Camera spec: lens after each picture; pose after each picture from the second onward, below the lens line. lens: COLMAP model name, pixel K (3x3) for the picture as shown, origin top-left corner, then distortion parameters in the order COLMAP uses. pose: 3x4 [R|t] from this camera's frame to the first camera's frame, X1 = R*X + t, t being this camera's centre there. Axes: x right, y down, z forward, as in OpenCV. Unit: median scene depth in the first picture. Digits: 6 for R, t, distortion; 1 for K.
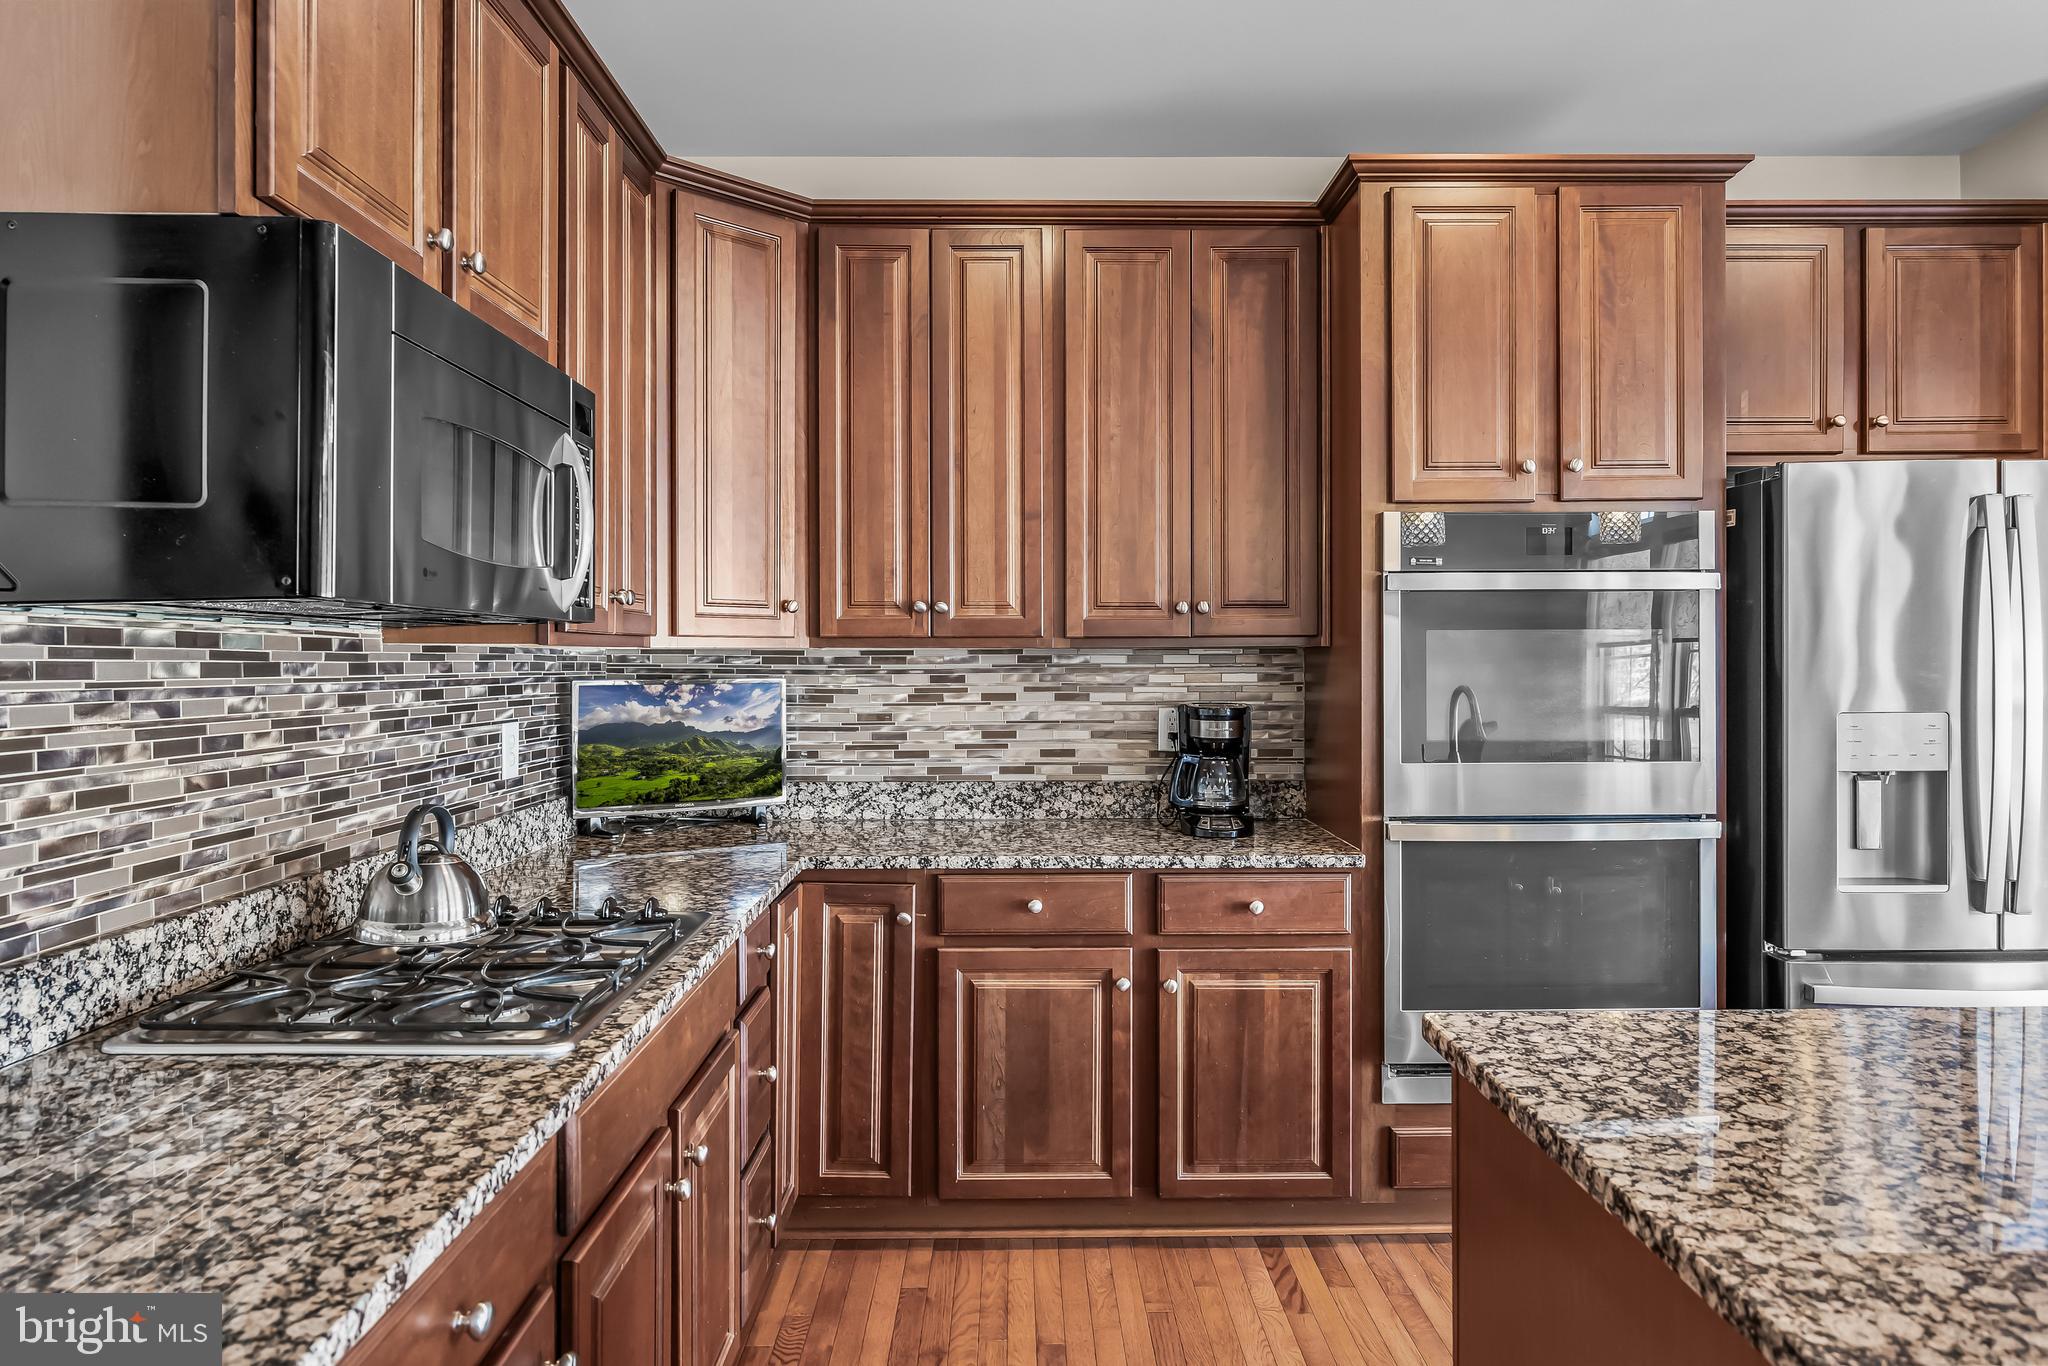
lens RADIAL K [[1268.6, 0, 1029.4], [0, 1268.6, 642.6], [0, 0, 1]] dist [-0.013113, 0.005103]
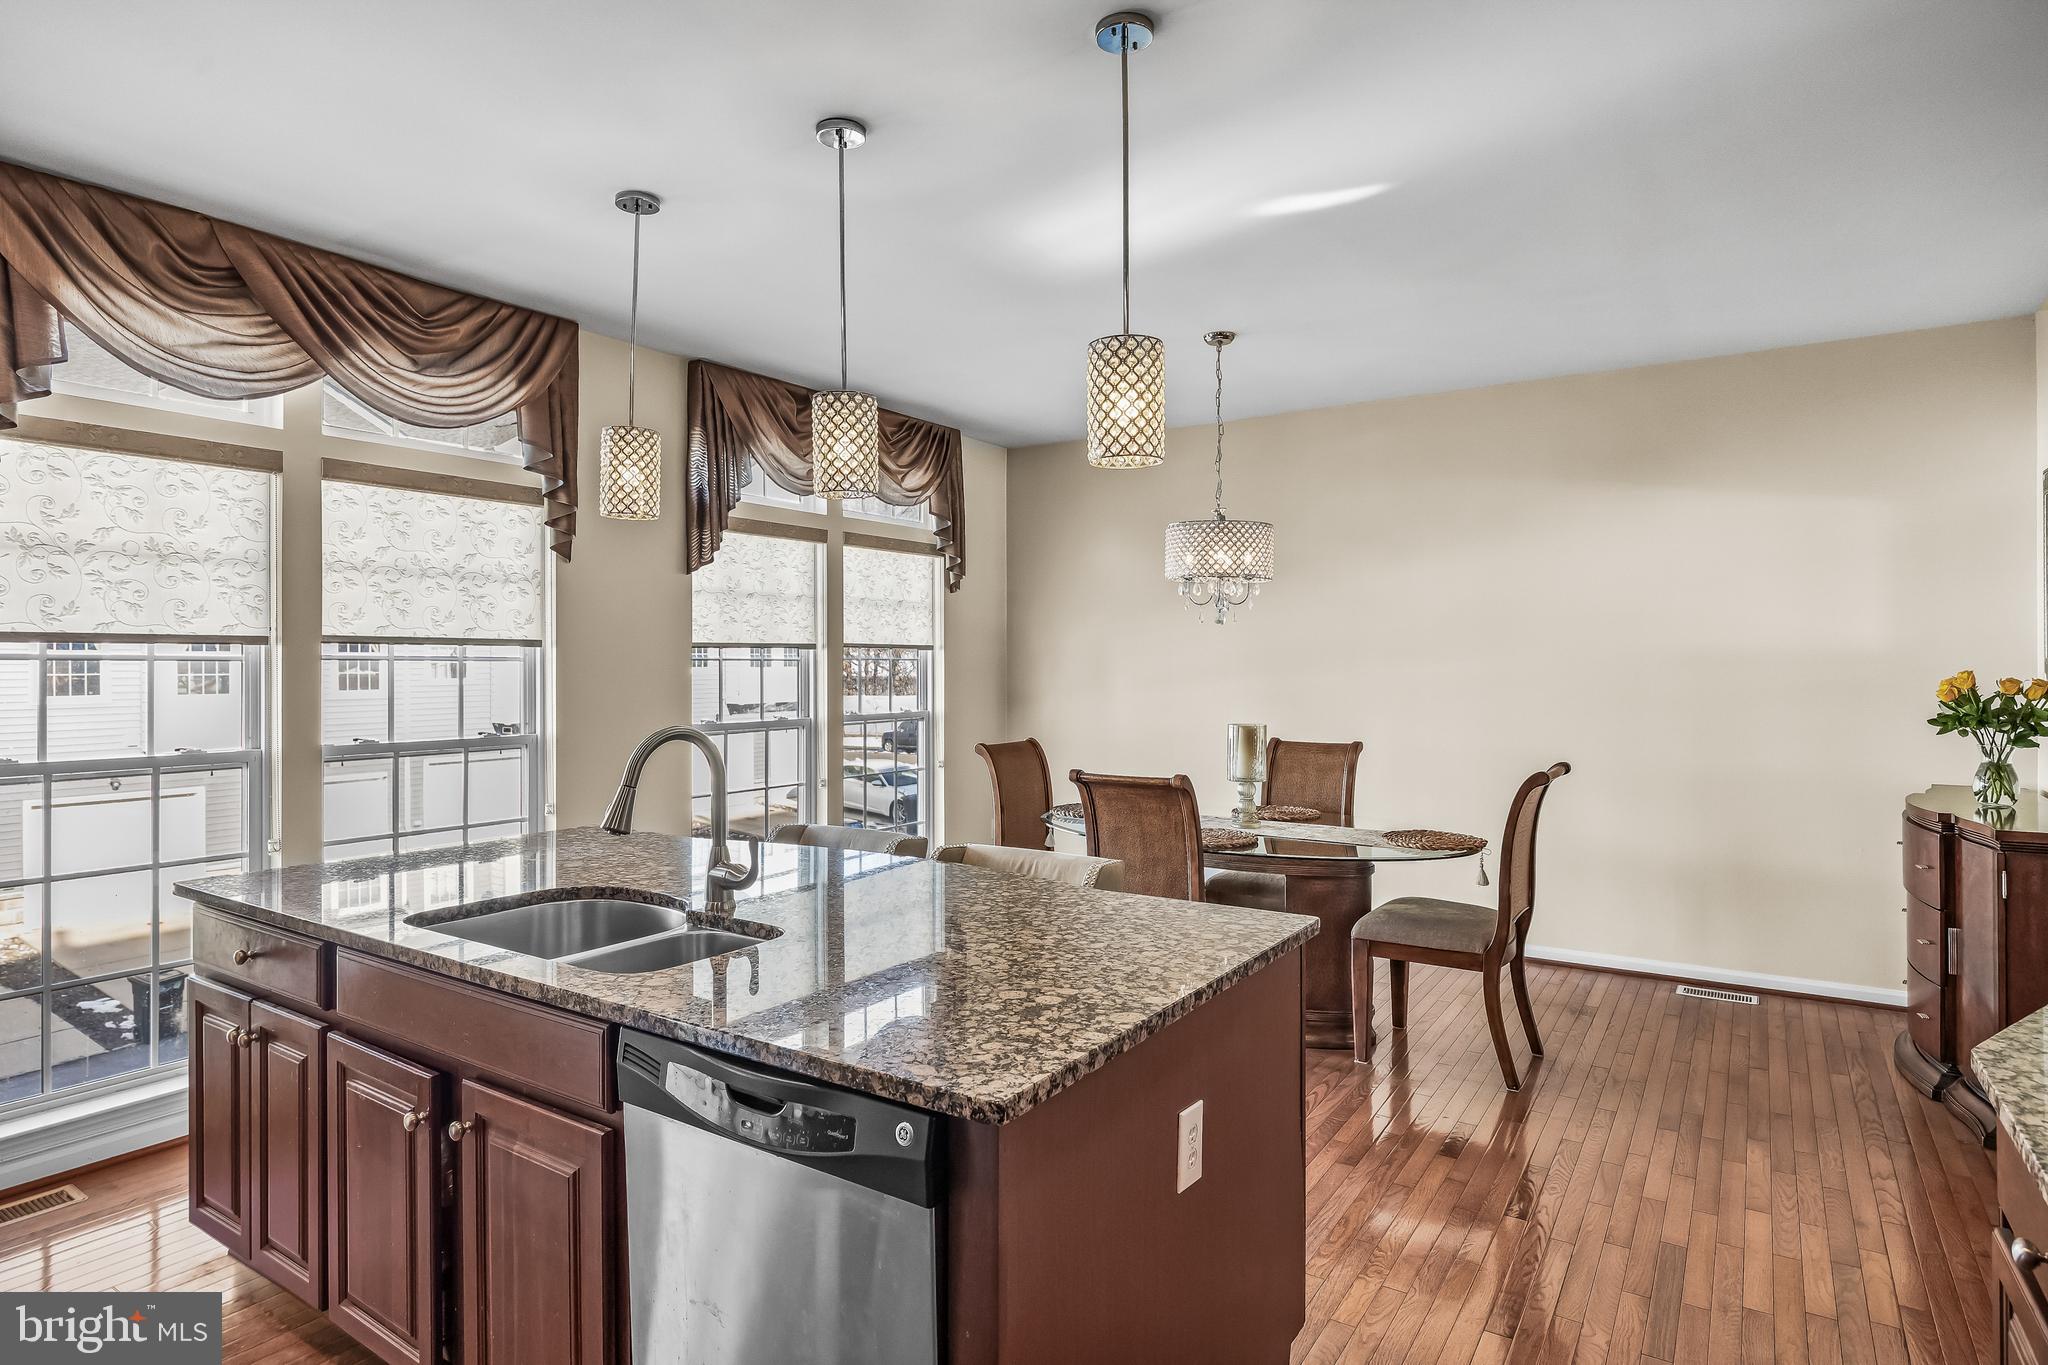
lens RADIAL K [[1113.4, 0, 1024.0], [0, 1113.4, 682.5], [0, 0, 1]] dist [0.019626, 0.000229]
pose [[-0.826664, -0.005822, 0.562665, -0.092101], [-0.002606, 0.999975, 0.006518, -0.012739], [-0.562689, 0.003922, -0.826659, 0.916863]]
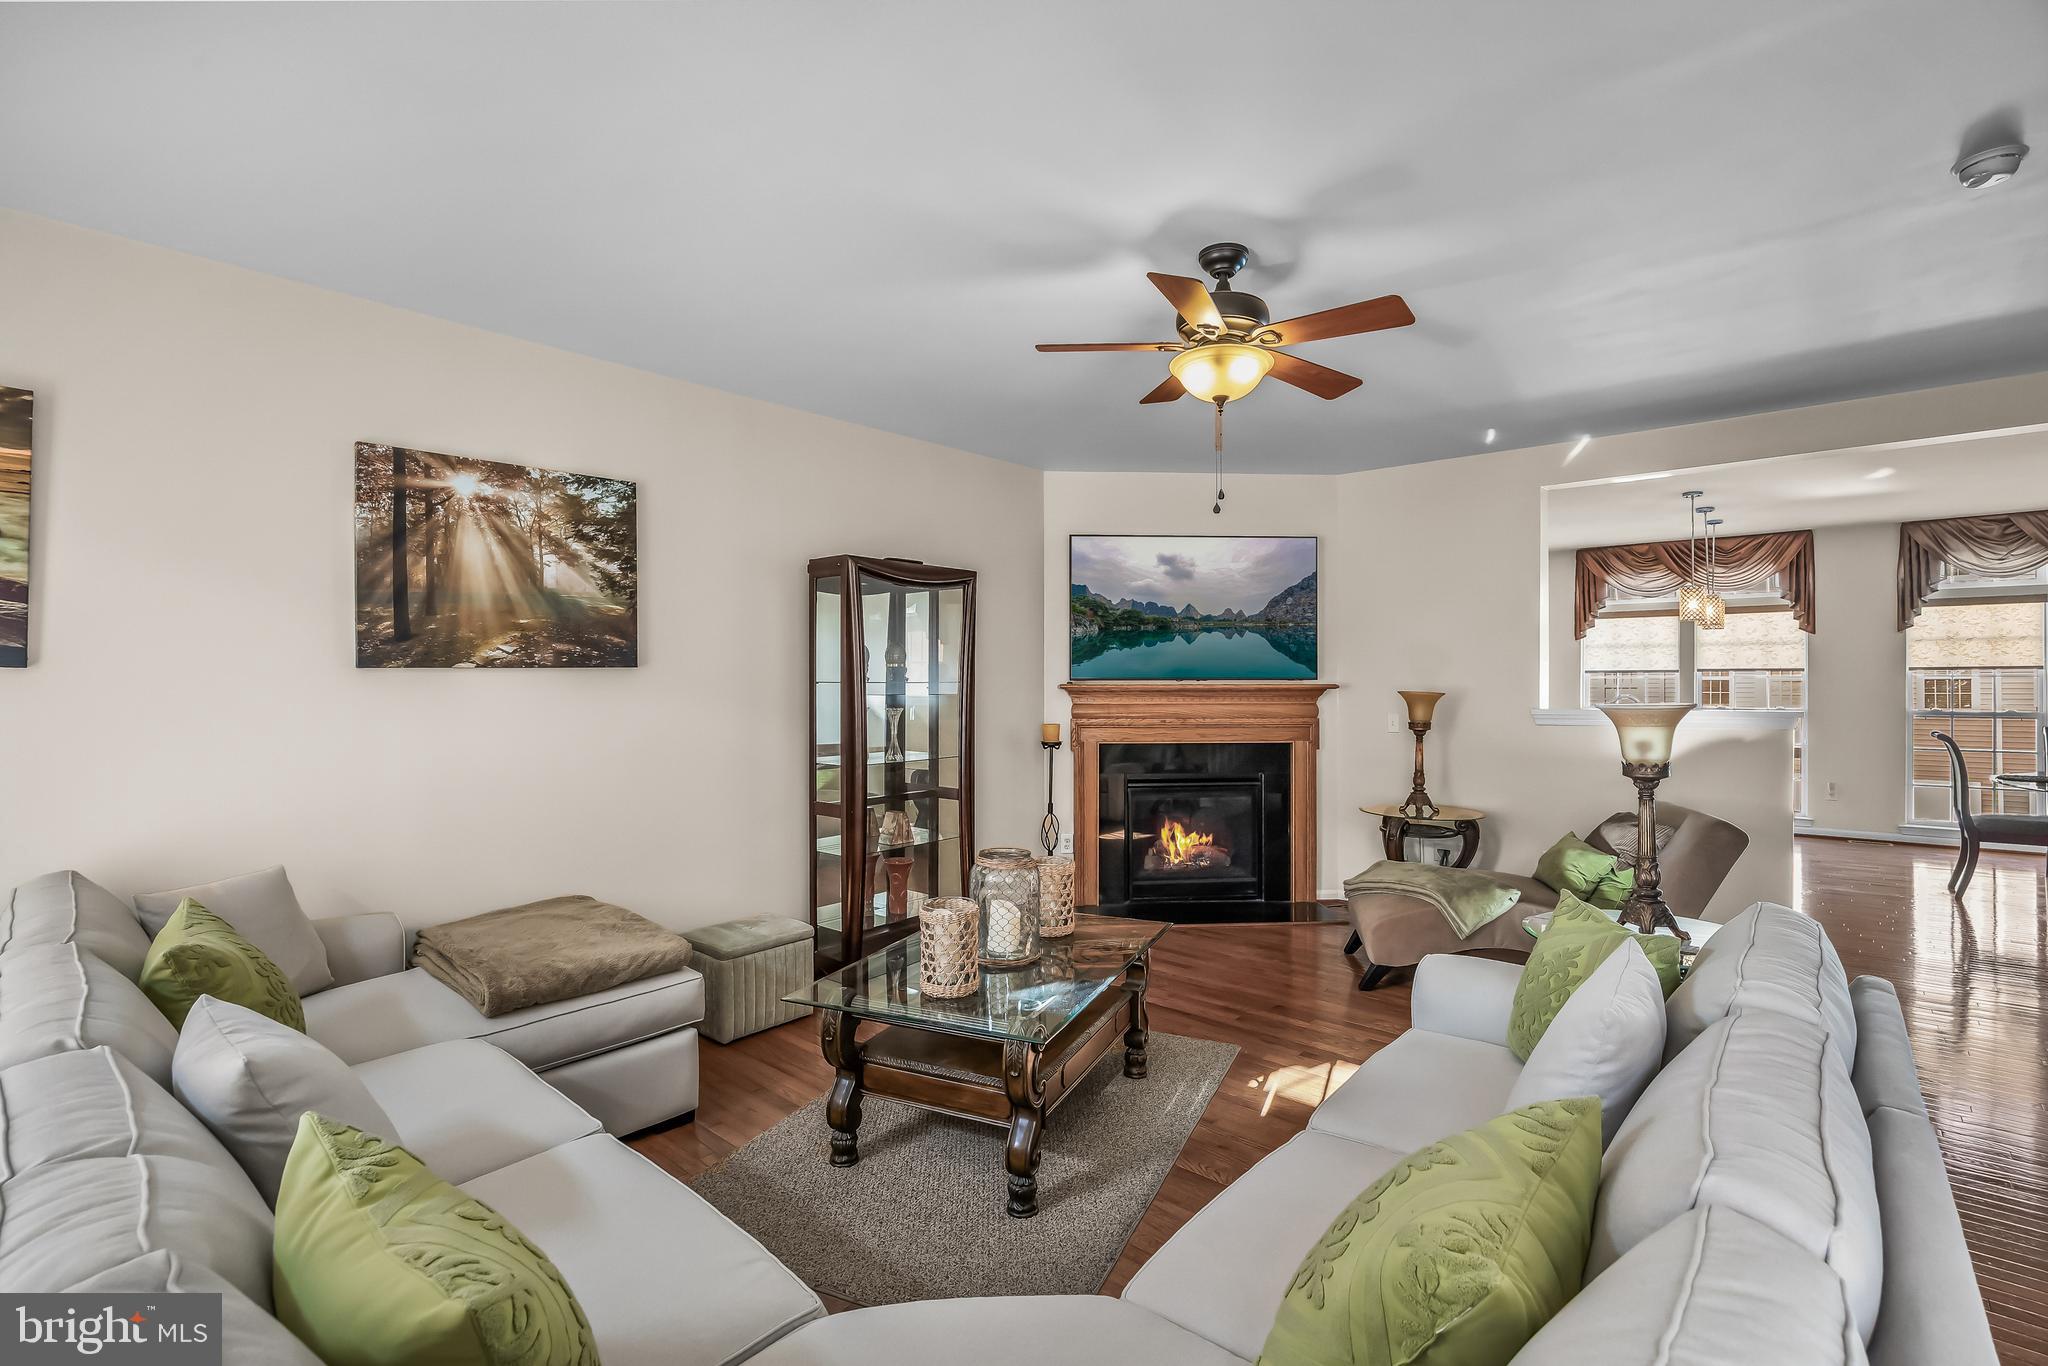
lens RADIAL K [[959.1, 0, 1016.3], [0, 959.1, 676.4], [0, 0, 1]] dist [0.001306, -0.005790]
pose [[0.669674, 0.000953, 0.742655, -2.481649], [-0.004711, 0.999985, 0.002965, -0.031262], [-0.742641, -0.005484, 0.669668, -0.116784]]
